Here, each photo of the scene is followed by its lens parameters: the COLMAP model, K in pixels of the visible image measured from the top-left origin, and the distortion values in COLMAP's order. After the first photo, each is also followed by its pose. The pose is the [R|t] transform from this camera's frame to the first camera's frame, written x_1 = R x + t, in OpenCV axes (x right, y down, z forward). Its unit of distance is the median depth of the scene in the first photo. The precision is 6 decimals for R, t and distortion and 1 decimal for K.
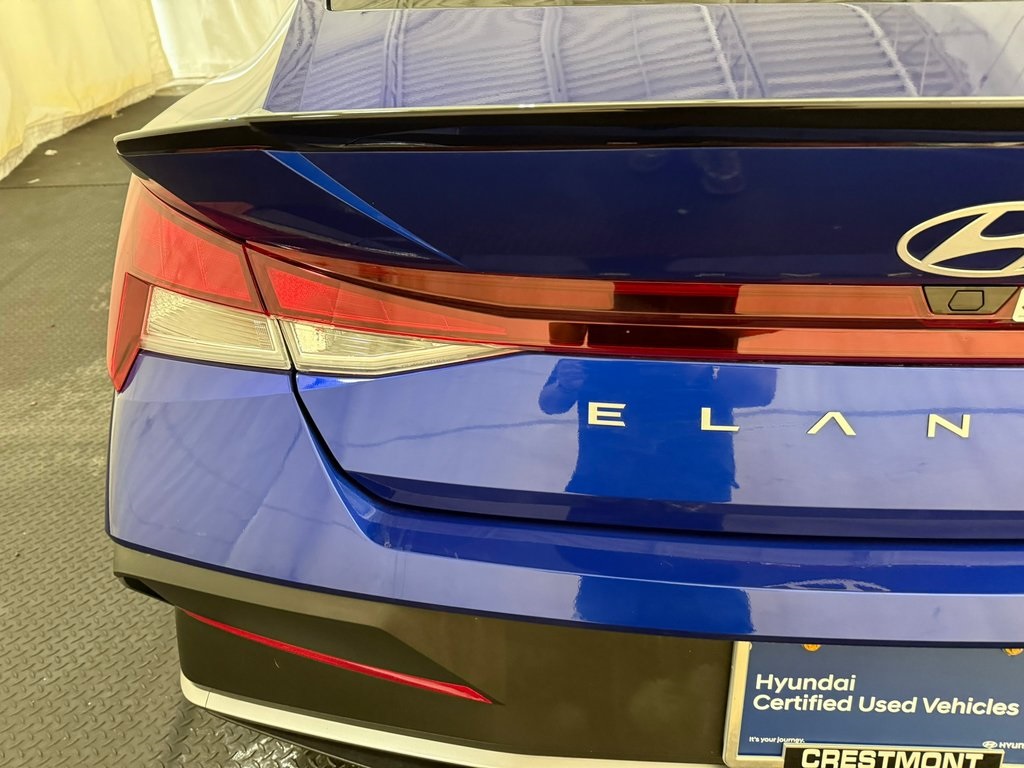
lens RADIAL K [[700.3, 0, 516.0], [0, 700.3, 392.2], [0, 0, 1]] dist [0.002268, -0.020026]
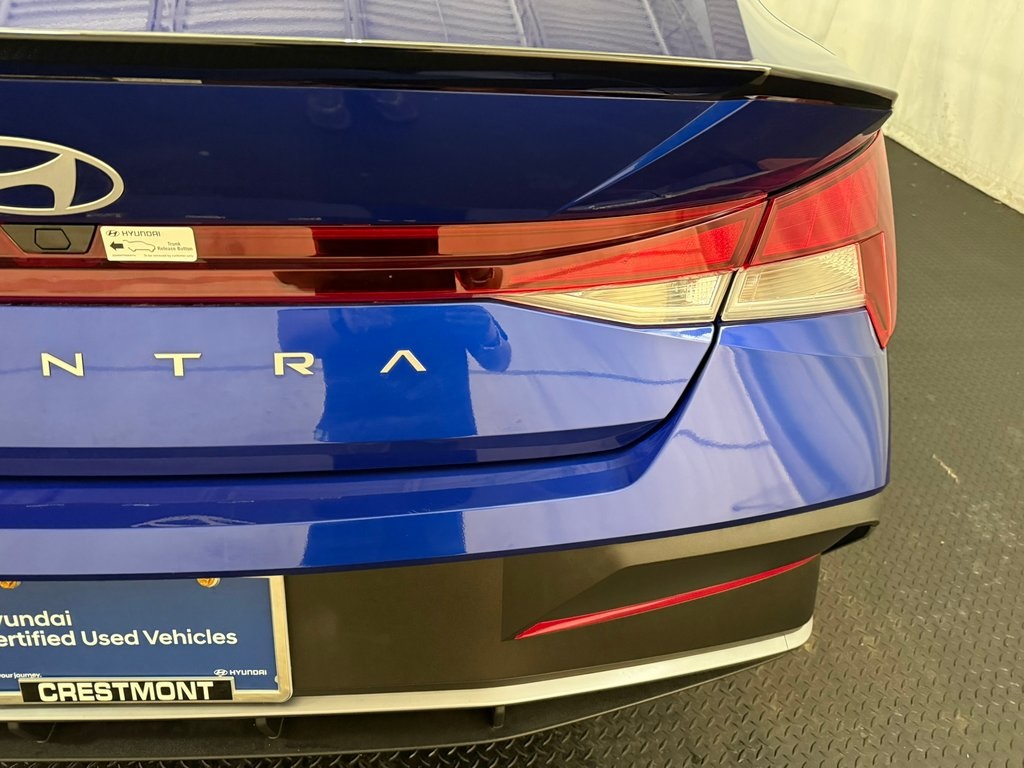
lens RADIAL K [[700.3, 0, 530.3], [0, 700.3, 382.4], [0, 0, 1]] dist [0.002268, -0.020026]
pose [[0.993589, -0.009952, 0.112611, 1.032074], [0.004054, 0.998613, 0.052490, 0.021239], [-0.112977, -0.051697, 0.992252, -0.068242]]
